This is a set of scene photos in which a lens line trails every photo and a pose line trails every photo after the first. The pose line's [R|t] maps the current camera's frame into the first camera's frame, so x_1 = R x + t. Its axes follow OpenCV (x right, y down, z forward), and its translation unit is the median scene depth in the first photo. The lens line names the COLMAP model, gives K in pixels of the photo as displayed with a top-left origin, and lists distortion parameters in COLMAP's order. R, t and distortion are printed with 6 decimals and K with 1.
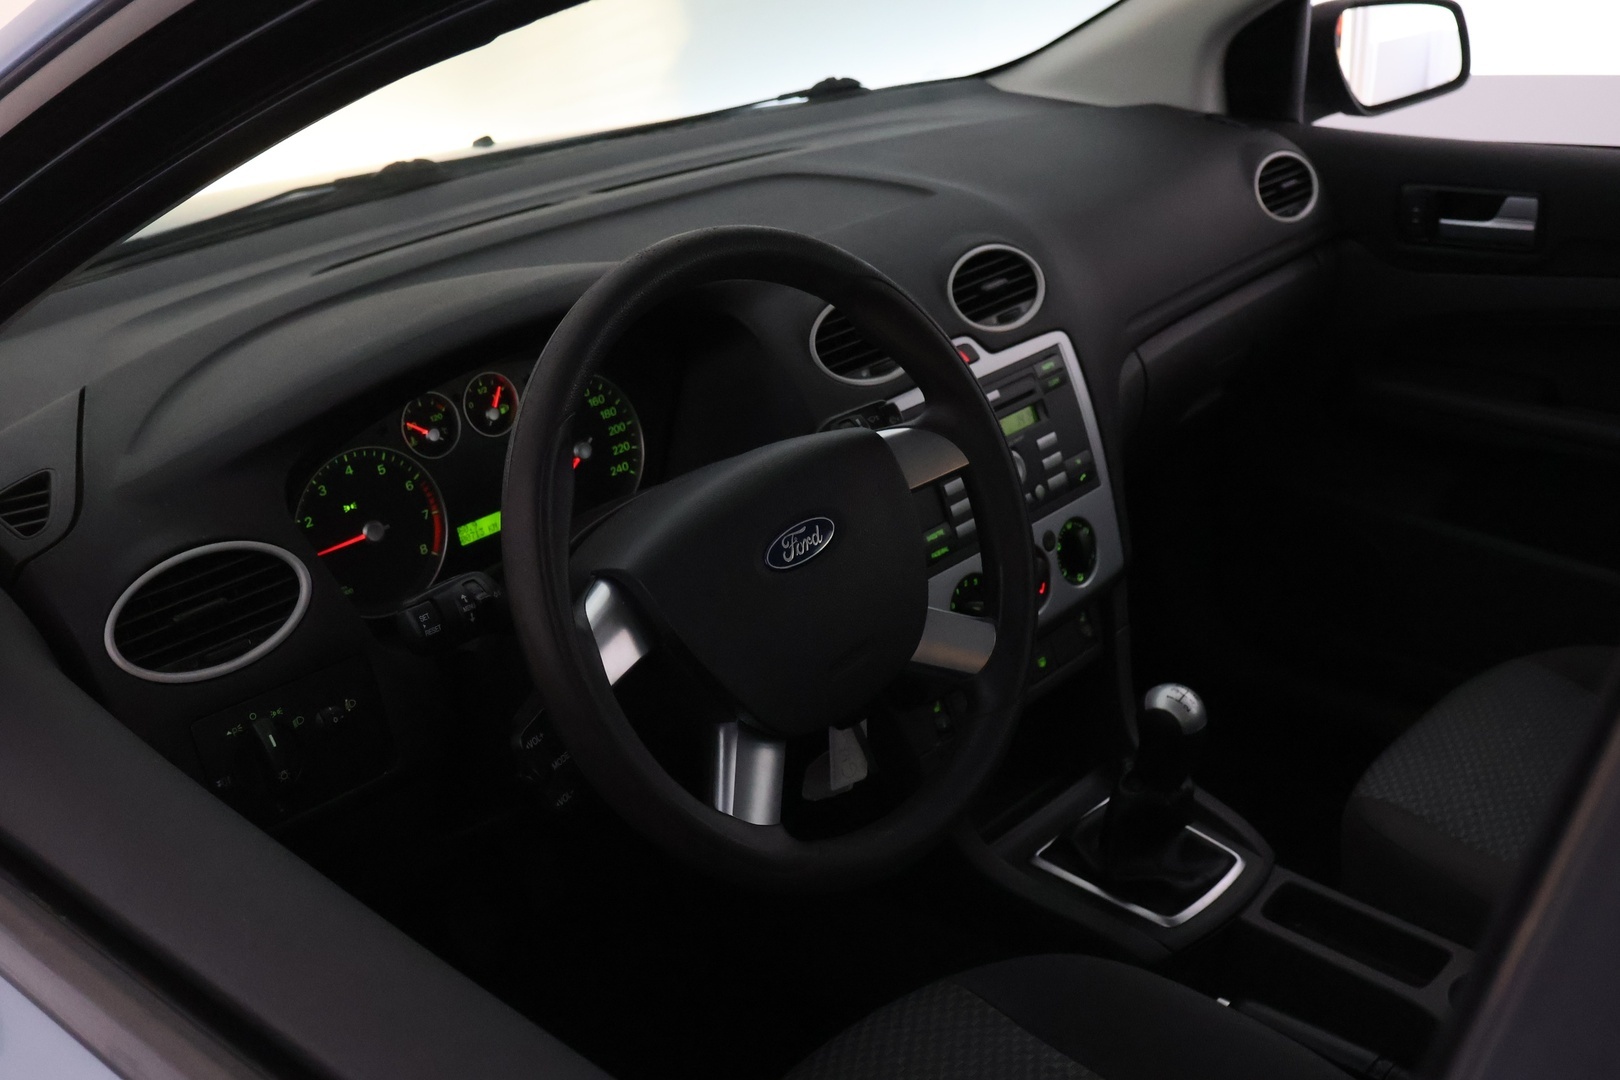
lens RADIAL K [[1738.7, 0, 810.0], [0, 1738.7, 540.0], [0, 0, 1]] dist [-0.136112, 0.778787]
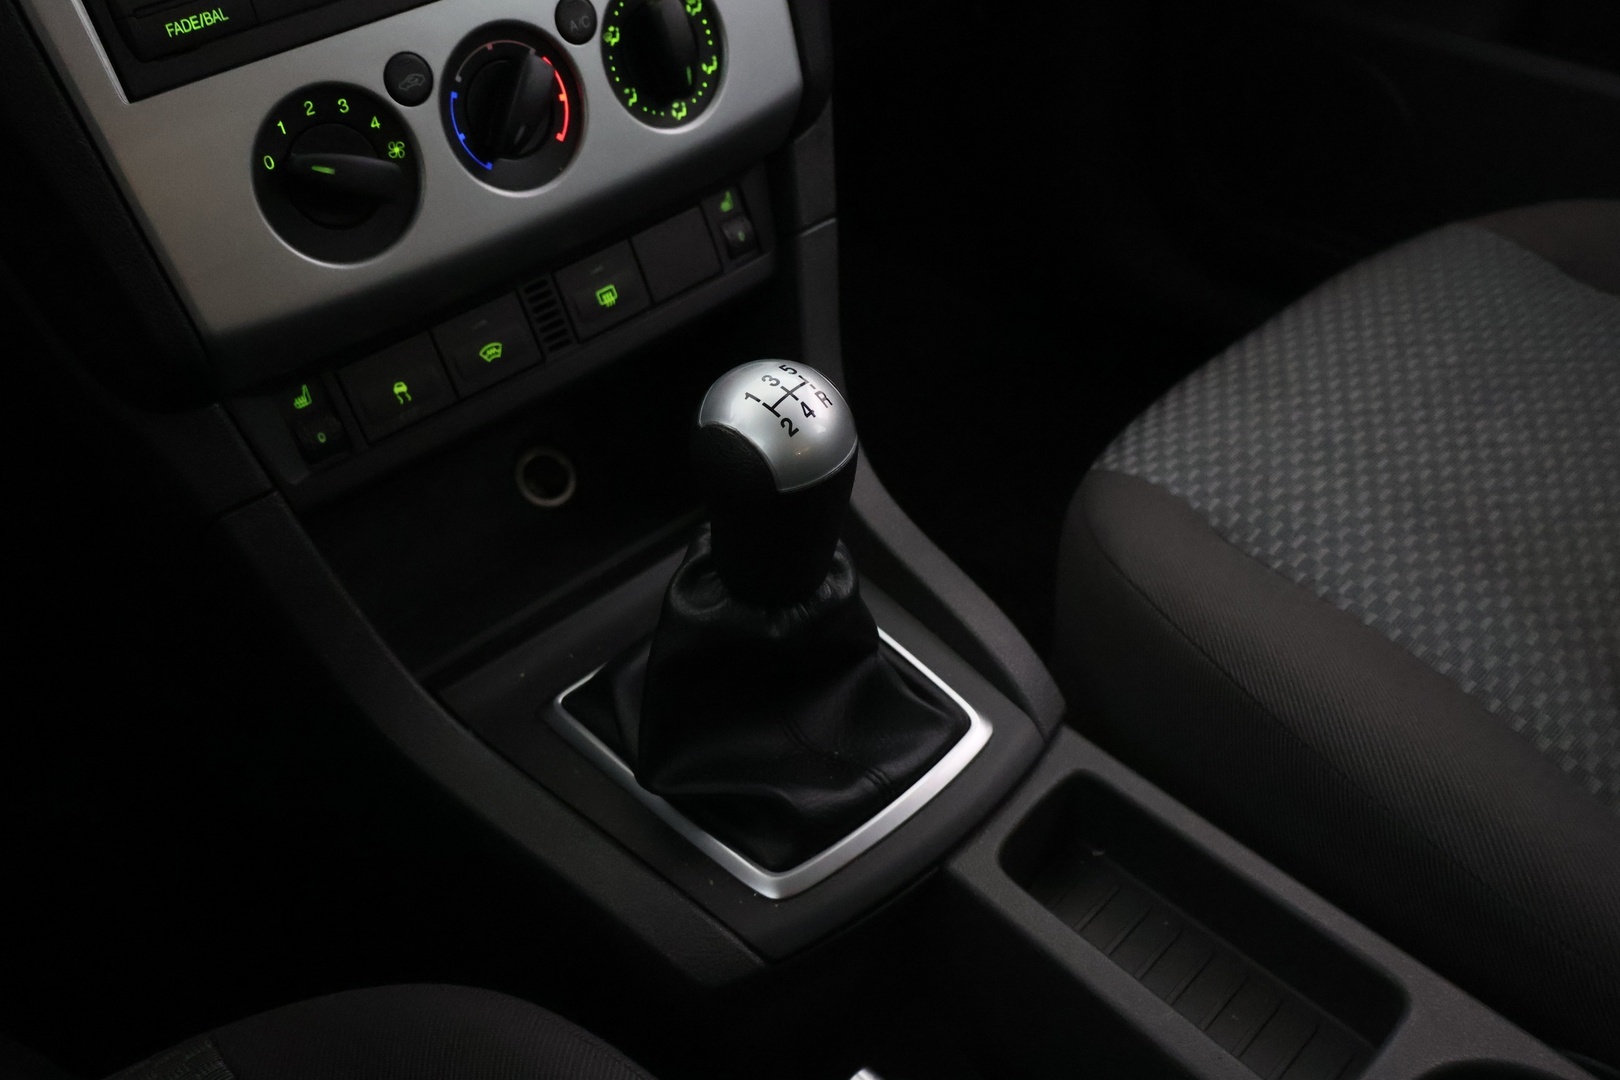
lens RADIAL K [[1517.0, 0, 810.0], [0, 1517.0, 540.0], [0, 0, 1]] dist [0.005932, 0.014324]
pose [[0.998009, 0.017433, -0.060616, 0.235006], [-0.001962, 0.969160, 0.246425, 0.035405], [0.063043, -0.245816, 0.967264, 0.631451]]
